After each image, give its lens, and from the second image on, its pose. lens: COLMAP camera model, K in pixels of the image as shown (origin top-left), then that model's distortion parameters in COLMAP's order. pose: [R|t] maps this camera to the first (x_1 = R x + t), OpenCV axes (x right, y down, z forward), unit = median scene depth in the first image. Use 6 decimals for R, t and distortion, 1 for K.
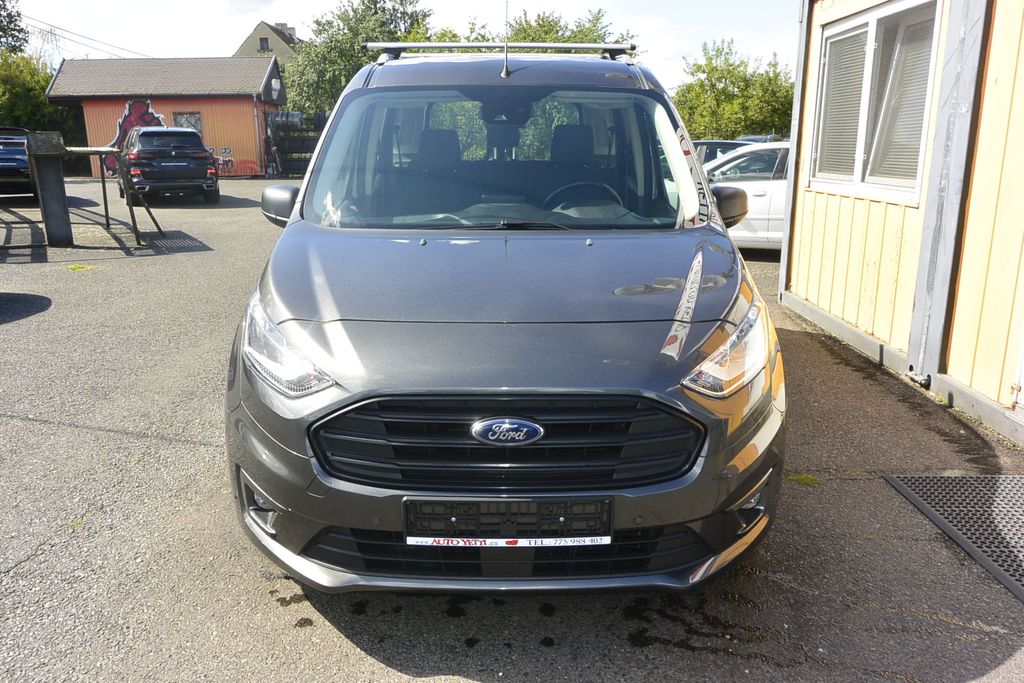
lens RADIAL K [[780.9, 0, 508.9], [0, 780.9, 345.2], [0, 0, 1]] dist [-0.003578, 0.013086]
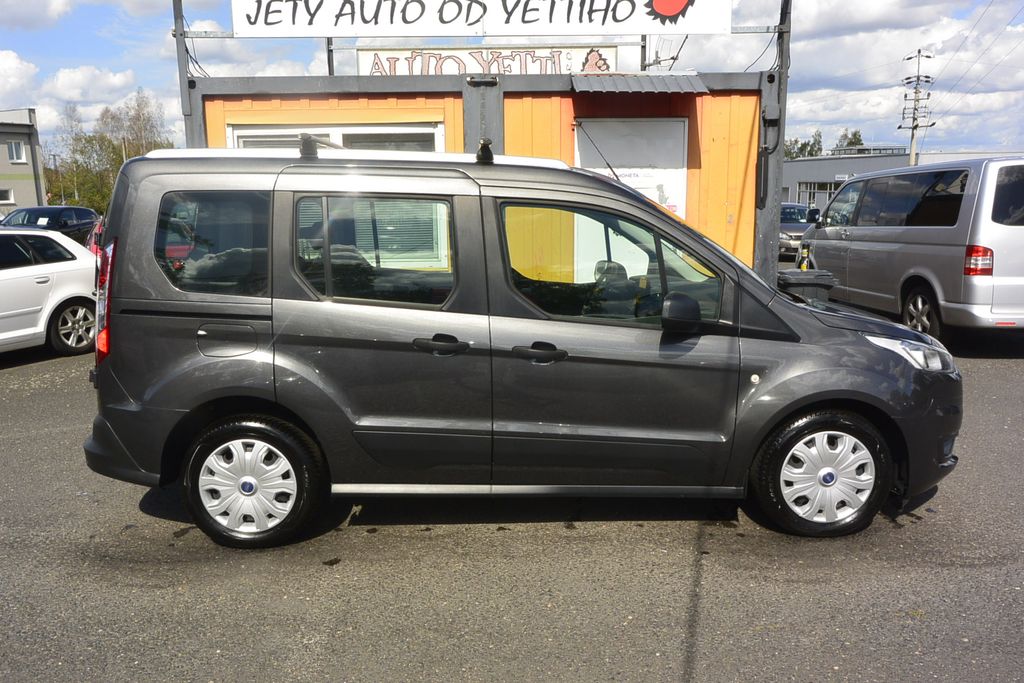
lens RADIAL K [[780.9, 0, 508.6], [0, 780.9, 344.1], [0, 0, 1]] dist [-0.003578, 0.013086]
pose [[-0.024846, -0.176786, 0.983936, -0.834538], [0.259641, 0.949323, 0.177124, -0.242397], [-0.965386, 0.259871, 0.022315, 0.785200]]
